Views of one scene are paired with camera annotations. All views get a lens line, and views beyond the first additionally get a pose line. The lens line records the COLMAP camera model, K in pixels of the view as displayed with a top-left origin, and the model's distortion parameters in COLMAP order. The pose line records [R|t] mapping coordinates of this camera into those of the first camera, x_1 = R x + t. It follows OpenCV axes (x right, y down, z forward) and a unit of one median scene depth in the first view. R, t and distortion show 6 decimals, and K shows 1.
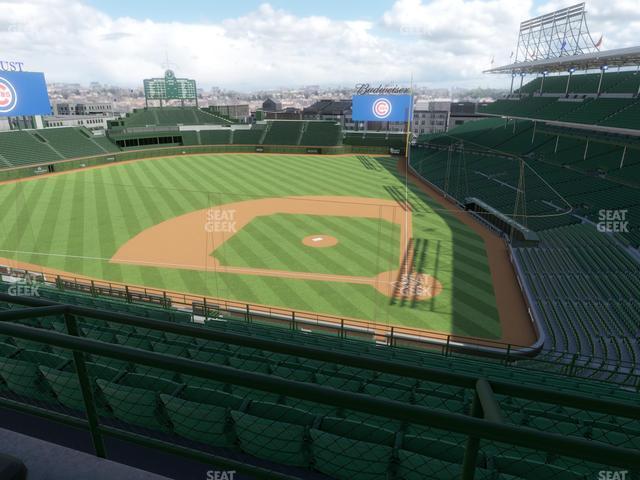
lens RADIAL K [[416.6, 0, 319.9], [0, 416.6, 241.0], [0, 0, 1]] dist [0.000169, -0.000281]
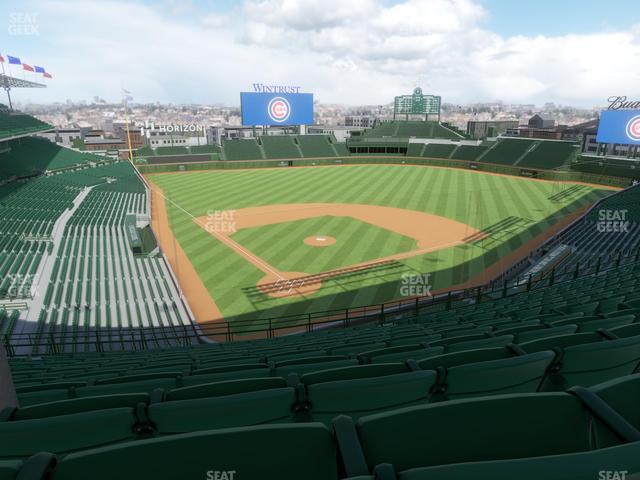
lens RADIAL K [[416.6, 0, 318.8], [0, 416.6, 240.8], [0, 0, 1]] dist [0.000169, -0.000281]
pose [[0.693027, 0.215984, -0.687797, 0.309896], [-0.240764, 0.968628, 0.061576, -0.027646], [0.679519, 0.122923, 0.723286, 0.087272]]
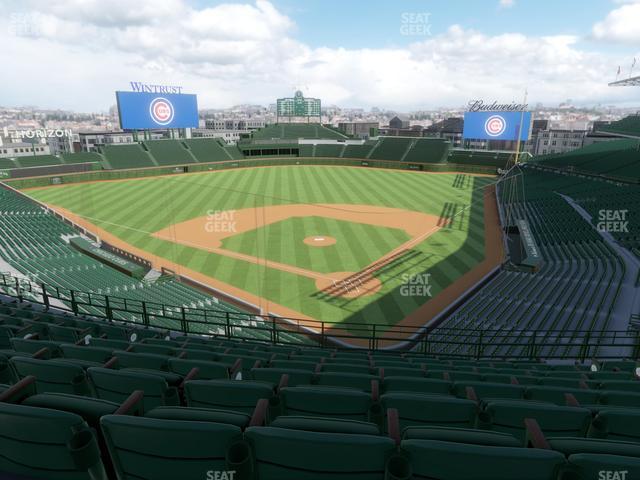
lens RADIAL K [[416.6, 0, 319.7], [0, 416.6, 241.2], [0, 0, 1]] dist [0.000169, -0.000281]
pose [[0.920414, 0.113813, -0.374011, 0.166355], [-0.130621, 0.991234, -0.019814, 0.009106], [0.368478, 0.067091, 0.927212, 0.001872]]
